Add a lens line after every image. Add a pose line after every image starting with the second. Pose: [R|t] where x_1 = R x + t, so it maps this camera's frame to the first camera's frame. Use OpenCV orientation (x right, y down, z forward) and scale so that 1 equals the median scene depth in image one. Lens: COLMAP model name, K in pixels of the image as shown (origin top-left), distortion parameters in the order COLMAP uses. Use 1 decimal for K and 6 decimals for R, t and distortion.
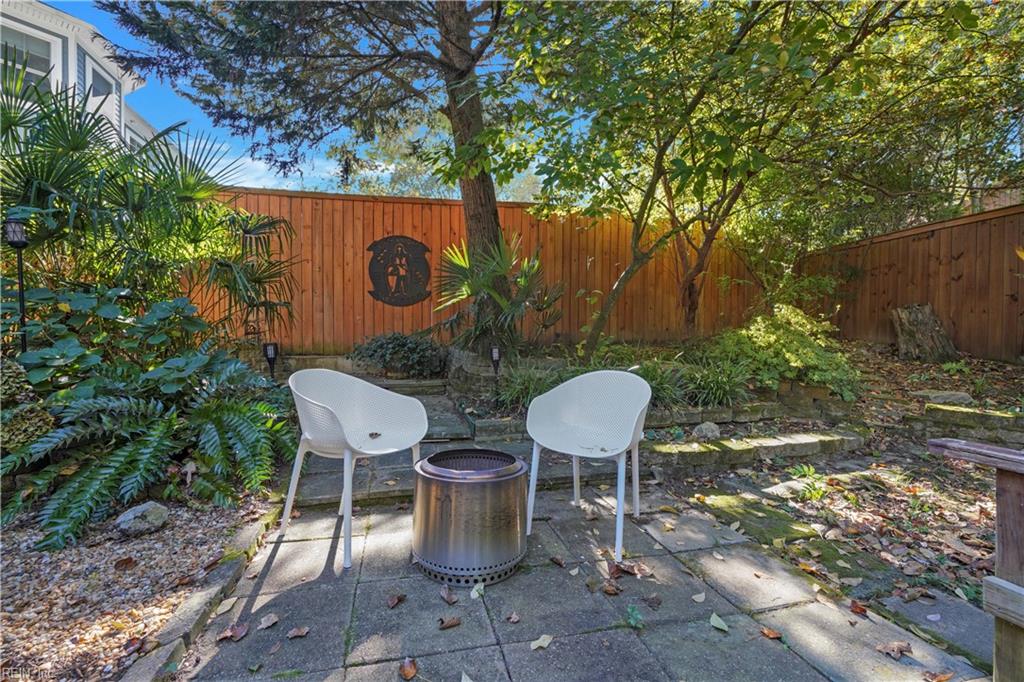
lens RADIAL K [[462.5, 0, 506.1], [0, 462.5, 346.9], [0, 0, 1]] dist [-0.009445, 0.003681]
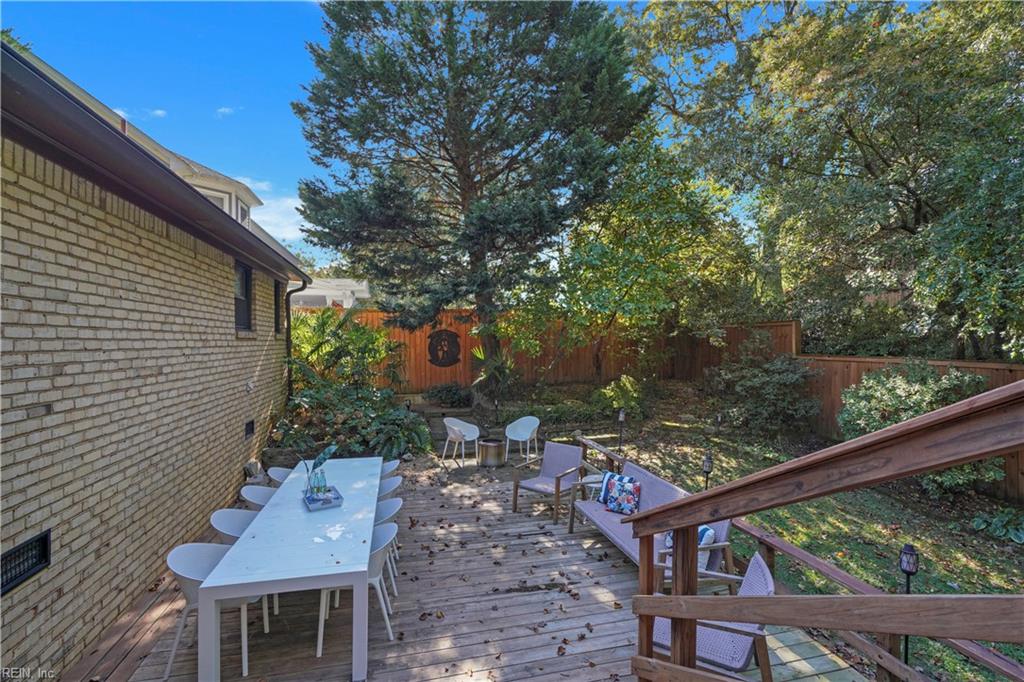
lens RADIAL K [[462.5, 0, 510.7], [0, 462.5, 342.1], [0, 0, 1]] dist [-0.009445, 0.003681]
pose [[0.999823, -0.003322, 0.018541, 0.008614], [0.003470, 0.999962, -0.007960, -0.260451], [-0.018514, 0.008023, 0.999796, -1.334615]]
